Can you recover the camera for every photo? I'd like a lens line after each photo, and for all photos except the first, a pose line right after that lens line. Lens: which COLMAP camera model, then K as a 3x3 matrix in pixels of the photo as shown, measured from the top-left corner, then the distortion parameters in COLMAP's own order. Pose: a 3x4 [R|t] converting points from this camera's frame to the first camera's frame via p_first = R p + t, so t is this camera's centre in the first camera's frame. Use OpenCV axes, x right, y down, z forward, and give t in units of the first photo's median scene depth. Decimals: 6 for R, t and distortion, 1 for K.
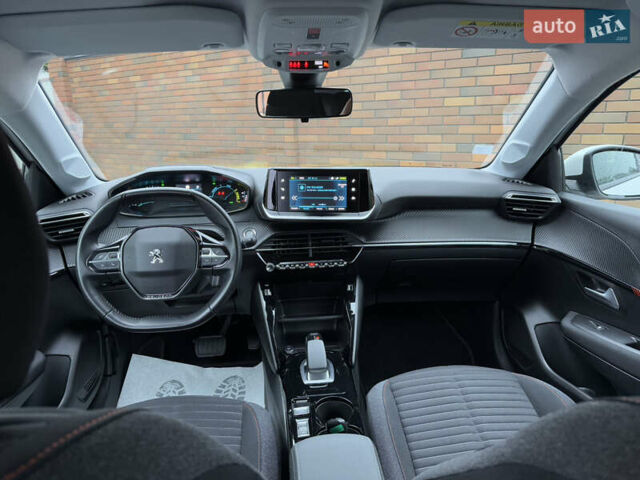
lens RADIAL K [[449.7, 0, 321.5], [0, 449.7, 238.5], [0, 0, 1]] dist [0.125572, -0.219074]
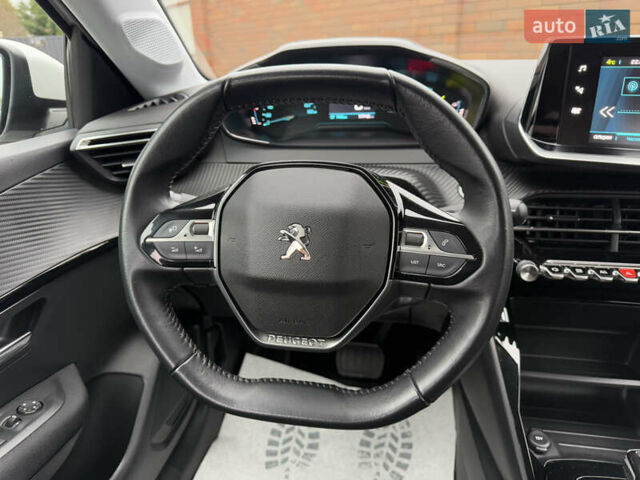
lens RADIAL K [[461.9, 0, 318.1], [0, 461.9, 237.2], [0, 0, 1]] dist [0.045538, -0.076097]
pose [[0.961248, 0.095119, -0.258755, -0.195704], [-0.062719, 0.989433, 0.130723, -0.015246], [0.268455, -0.109428, 0.957057, 0.509949]]
